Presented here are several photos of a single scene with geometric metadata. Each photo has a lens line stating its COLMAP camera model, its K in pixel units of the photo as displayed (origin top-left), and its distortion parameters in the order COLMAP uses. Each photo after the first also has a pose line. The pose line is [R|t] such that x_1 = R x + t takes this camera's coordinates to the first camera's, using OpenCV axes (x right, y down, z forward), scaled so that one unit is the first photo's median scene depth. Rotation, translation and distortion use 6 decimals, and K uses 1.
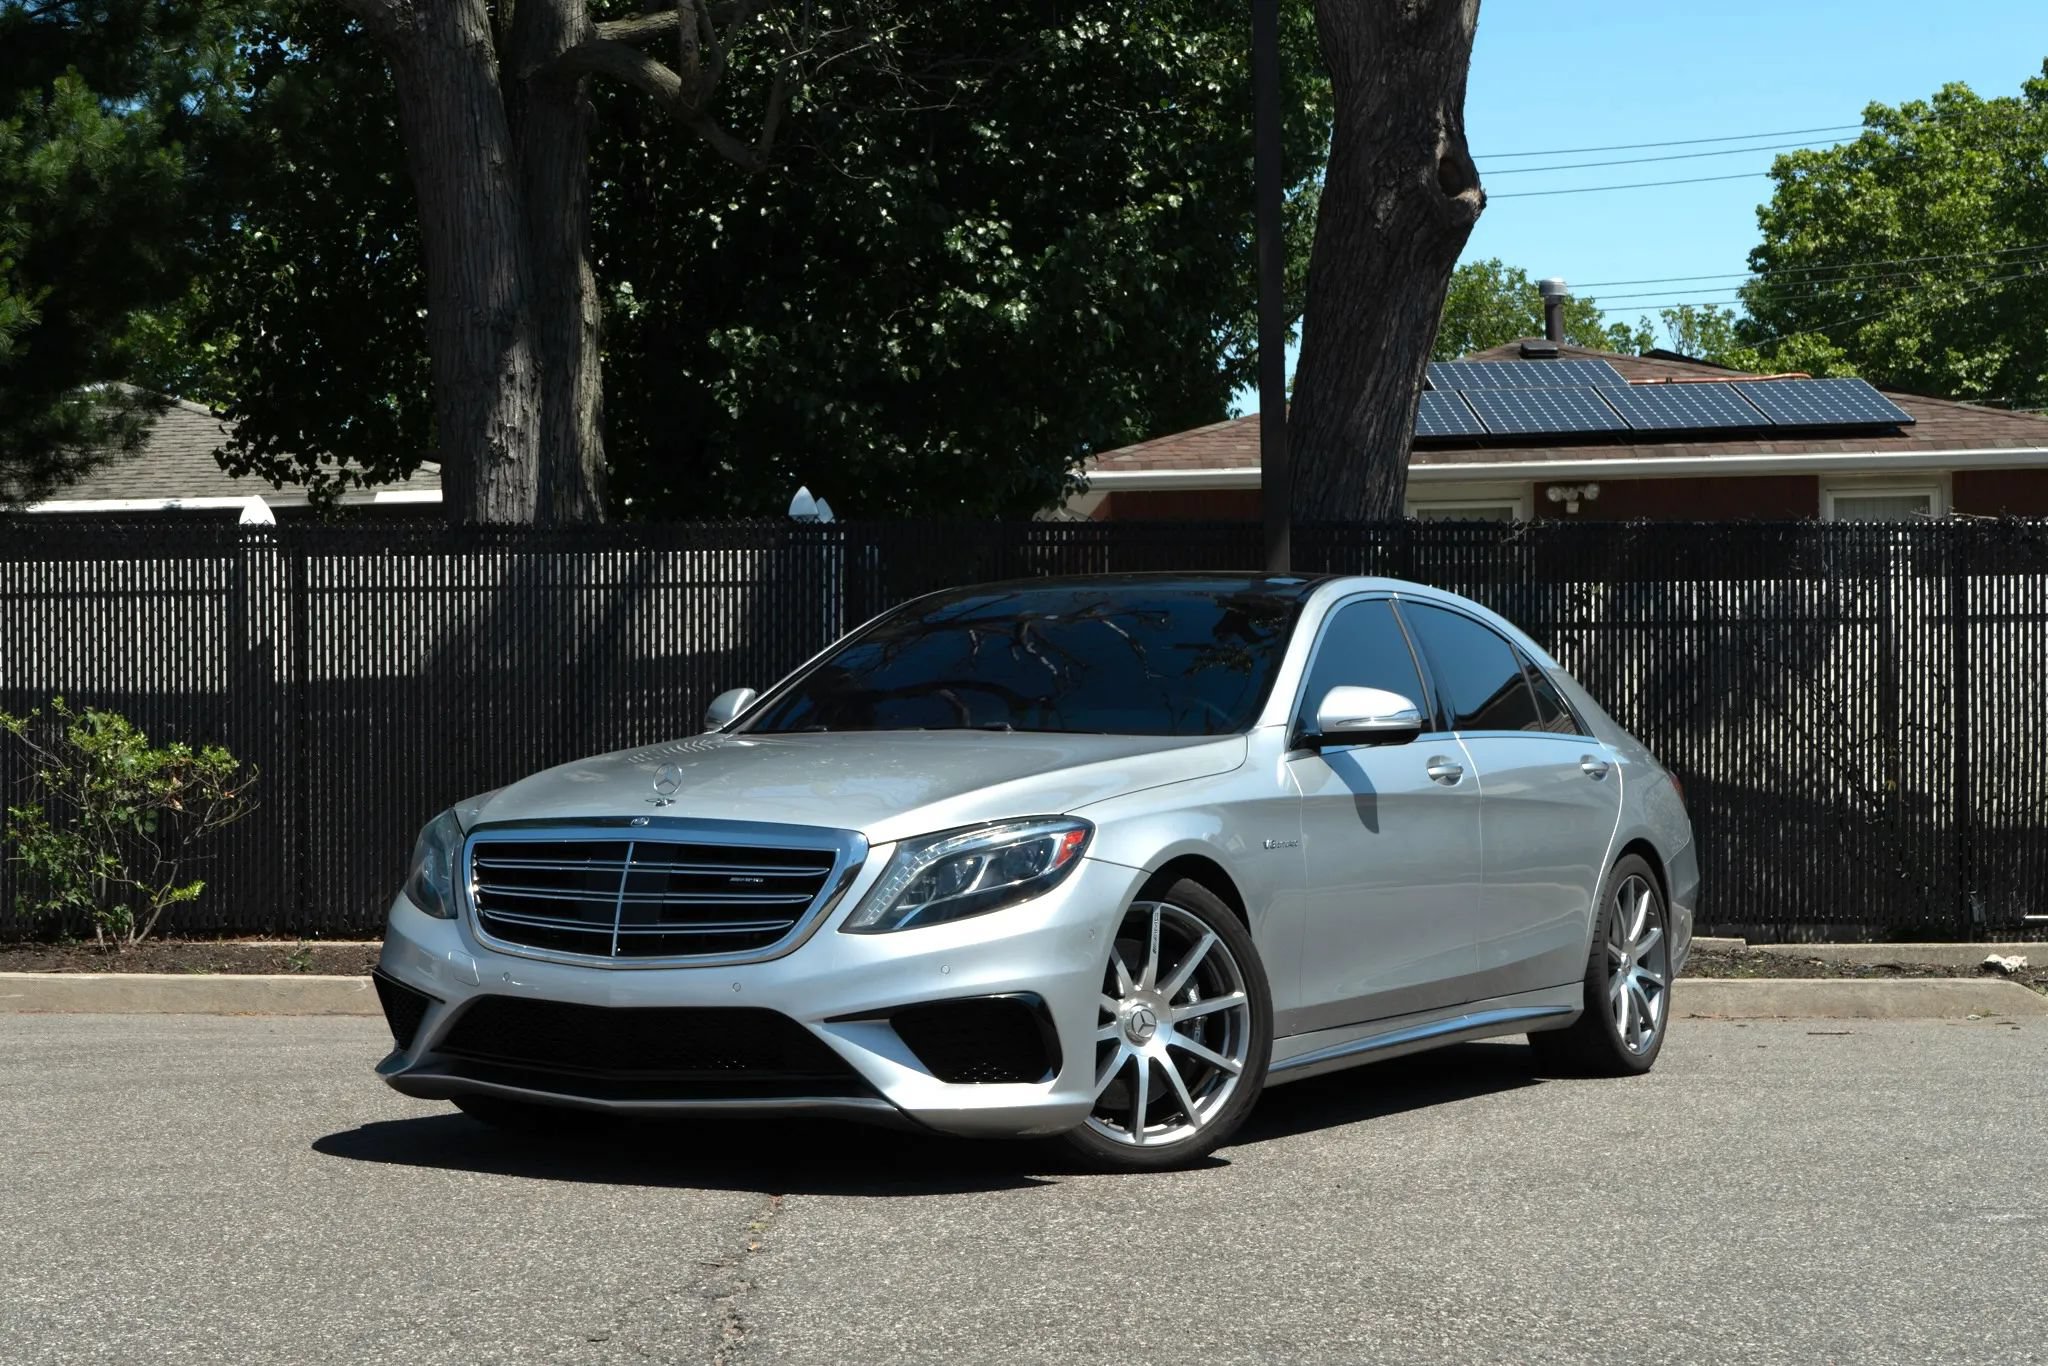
lens RADIAL K [[3481.1, 0, 1014.9], [0, 3481.1, 681.0], [0, 0, 1]] dist [0.032149, 0.155688]
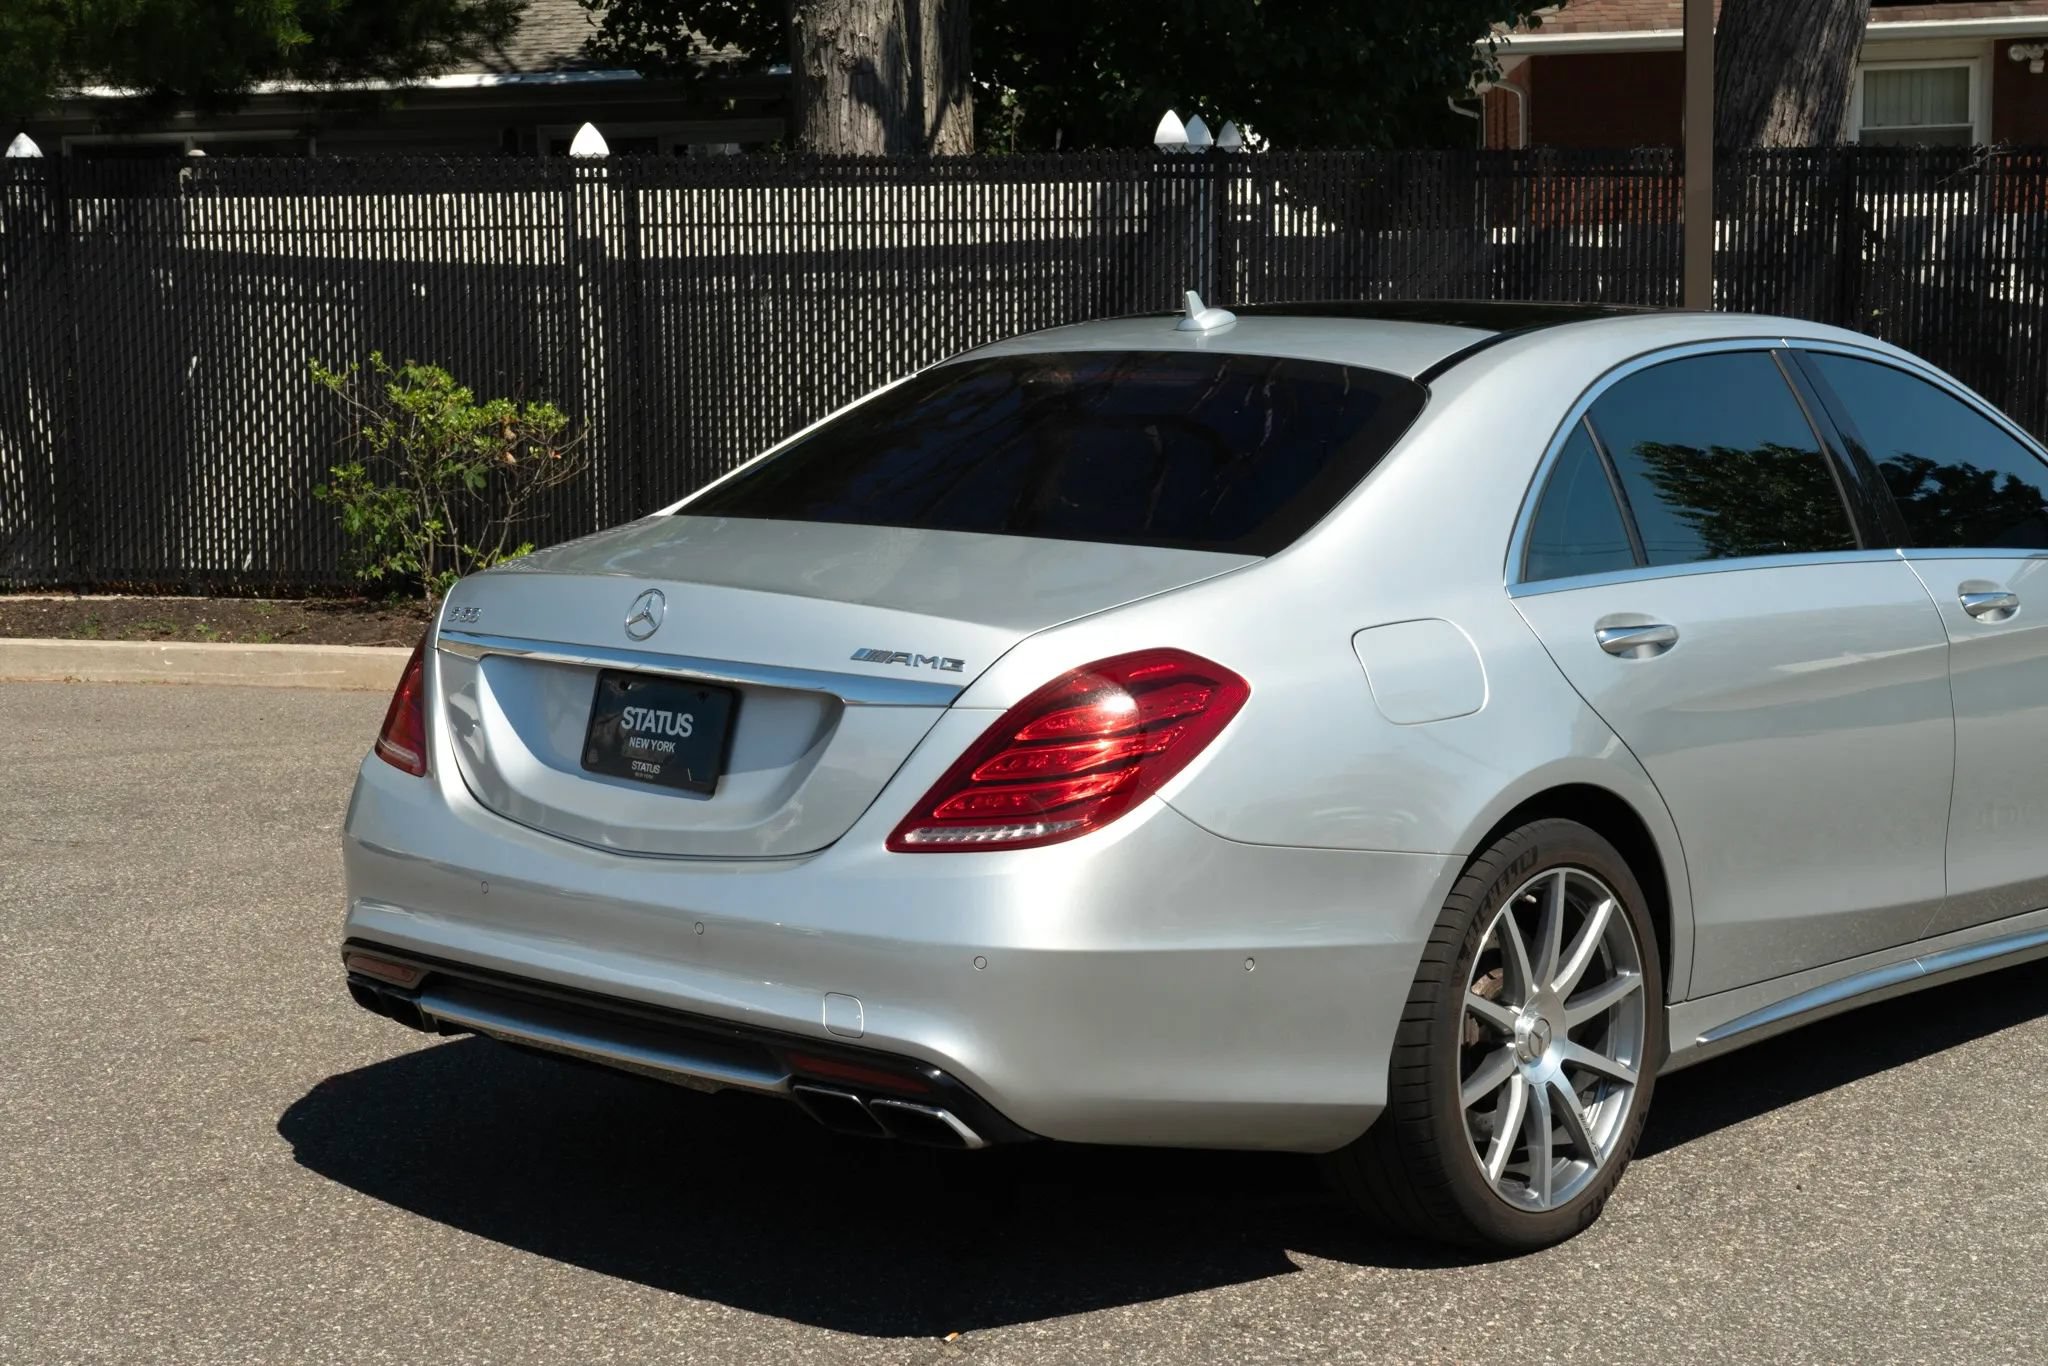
lens RADIAL K [[3291.4, 0, 1011.3], [0, 3291.4, 682.1], [0, 0, 1]] dist [0.040993, 0.077273]
pose [[0.991200, 0.017530, -0.131205, 0.013712], [0.002907, 0.988071, 0.153975, -0.041262], [0.132339, -0.153001, 0.979325, 0.127881]]
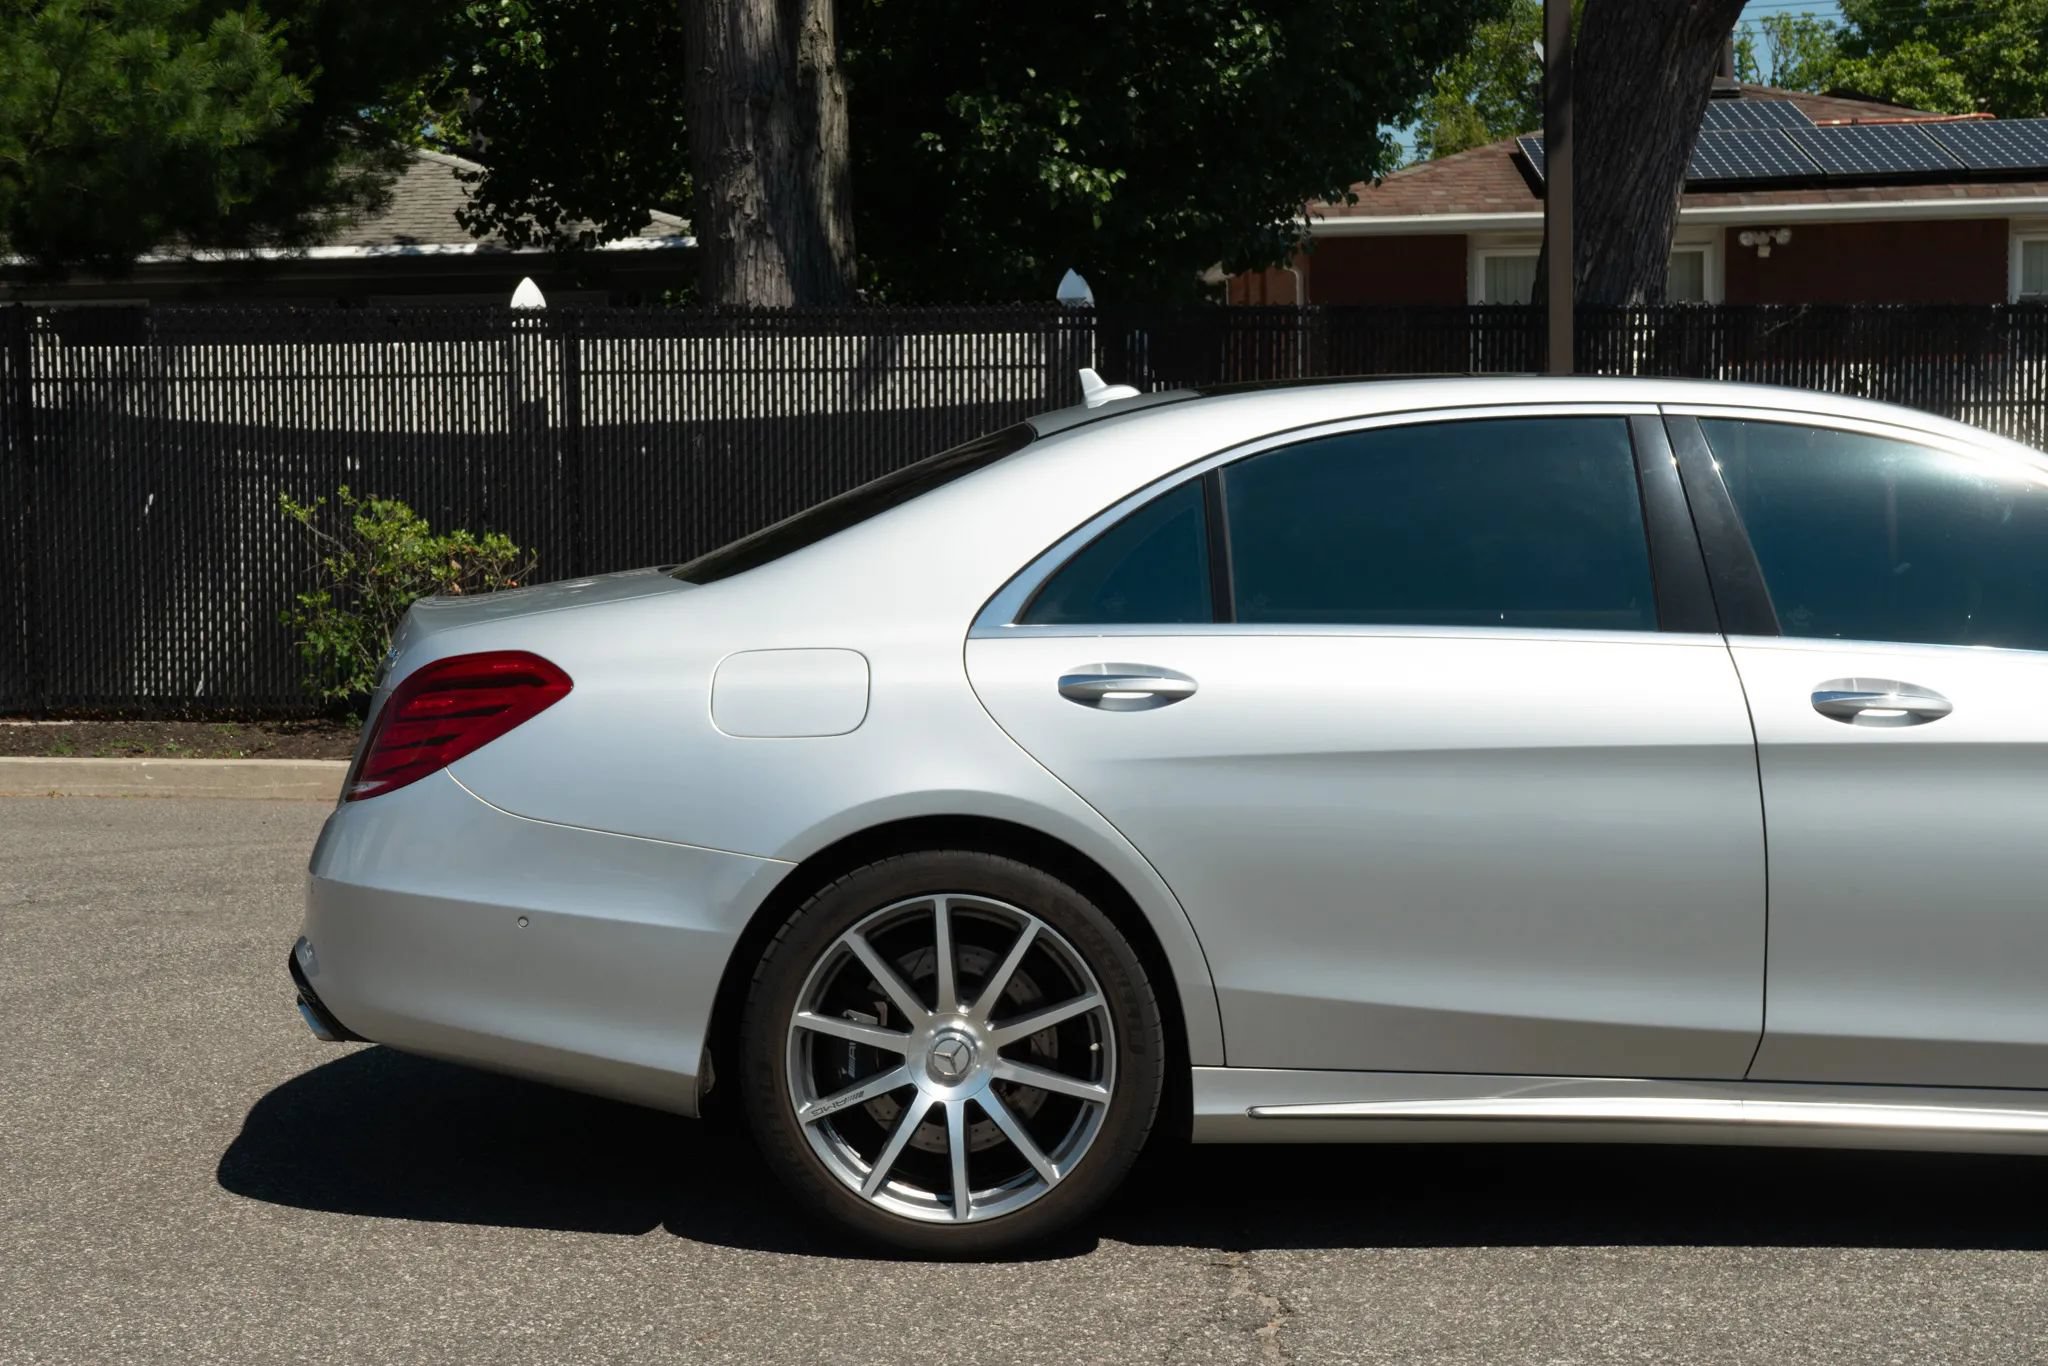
lens RADIAL K [[3230.4, 0, 1006.7], [0, 3230.4, 674.4], [0, 0, 1]] dist [0.056483, -0.059839]
pose [[0.999411, 0.003758, -0.034119, -0.047231], [-0.000487, 0.995441, 0.095378, -0.028791], [0.034321, -0.095306, 0.994856, 0.065509]]
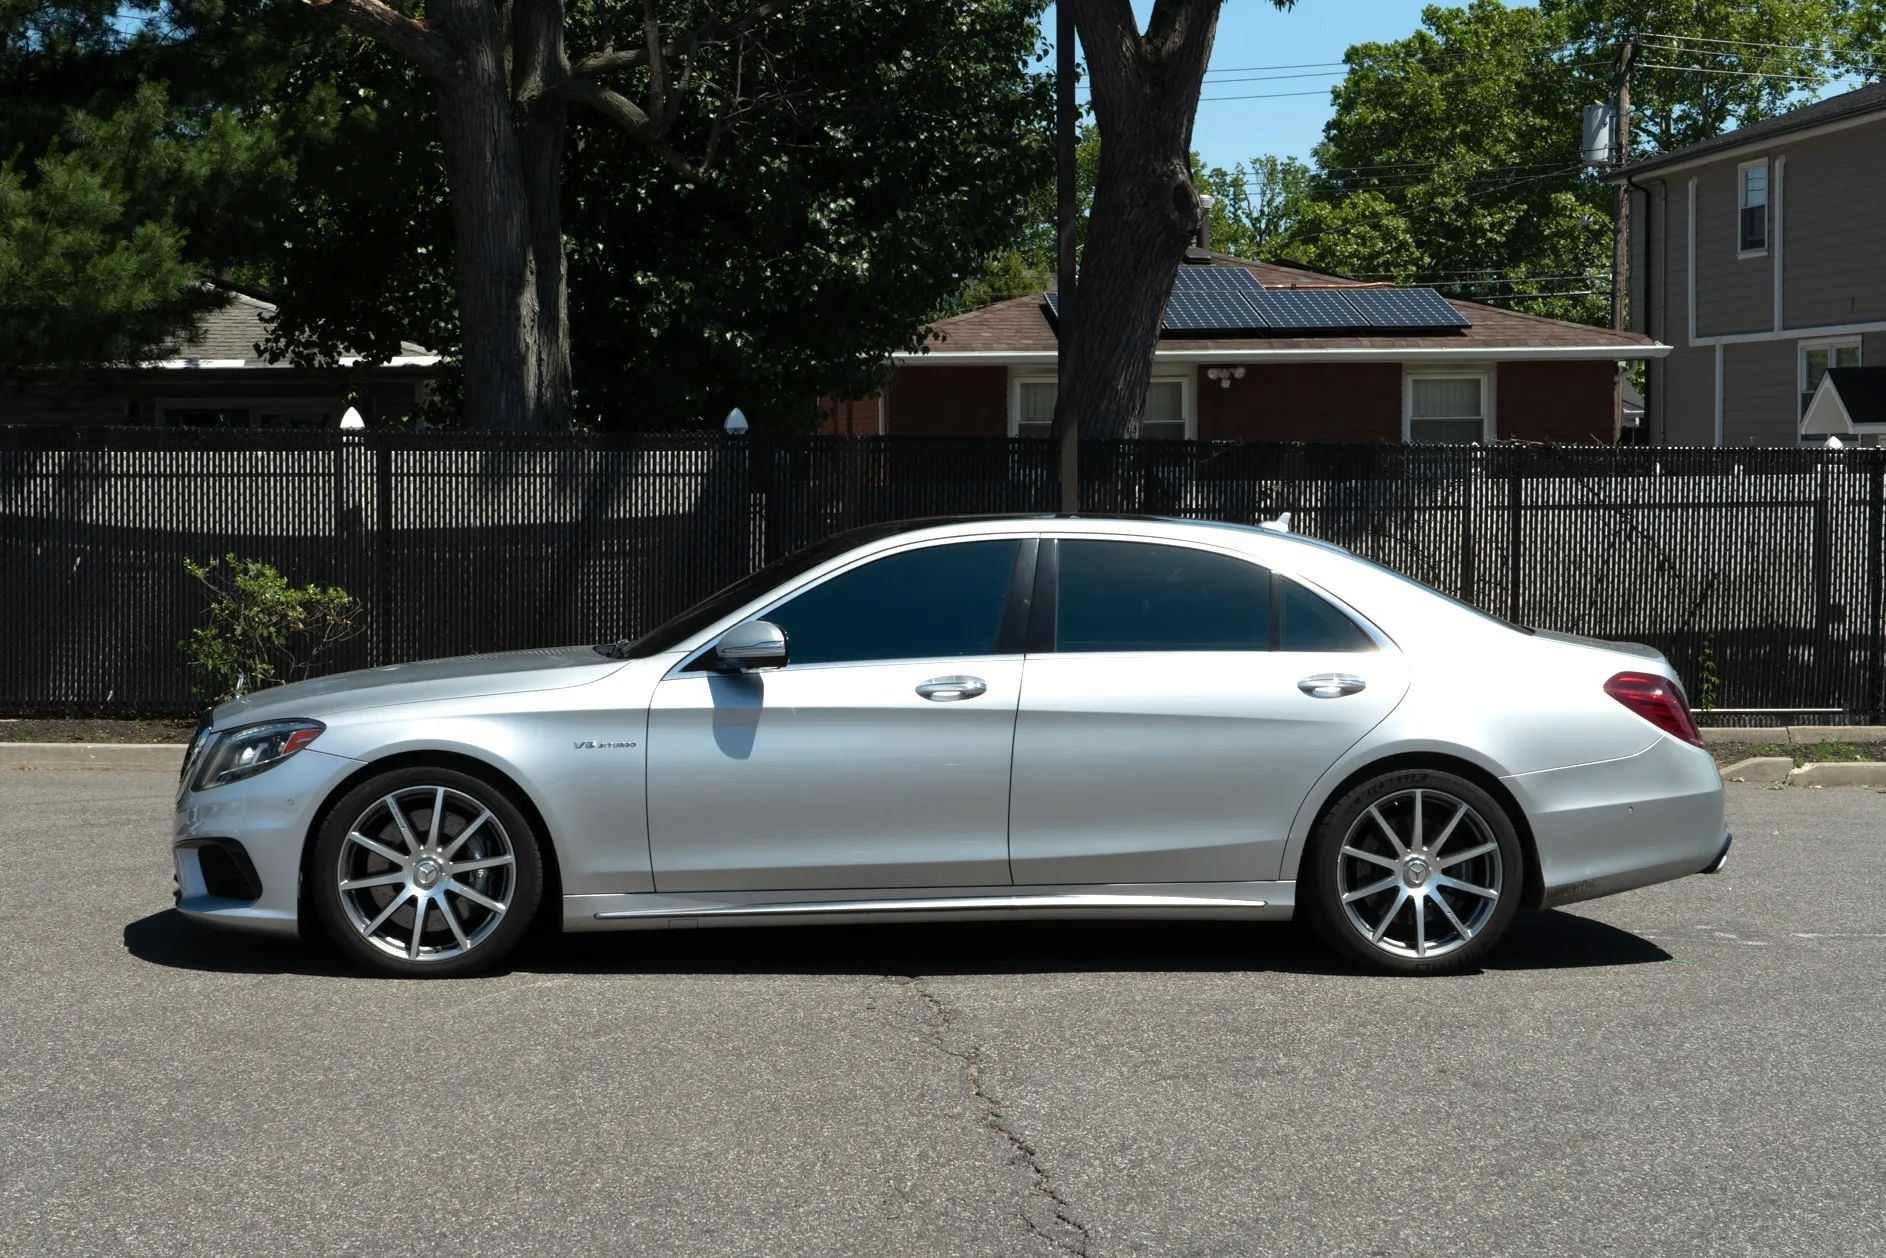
lens RADIAL K [[2892.6, 0, 952.4], [0, 2892.6, 589.2], [0, 0, 1]] dist [0.020687, 0.090859]
pose [[0.996039, 0.010652, 0.088280, -0.076948], [-0.015282, 0.998533, 0.051944, -0.044644], [-0.087597, -0.053087, 0.994740, -0.206521]]
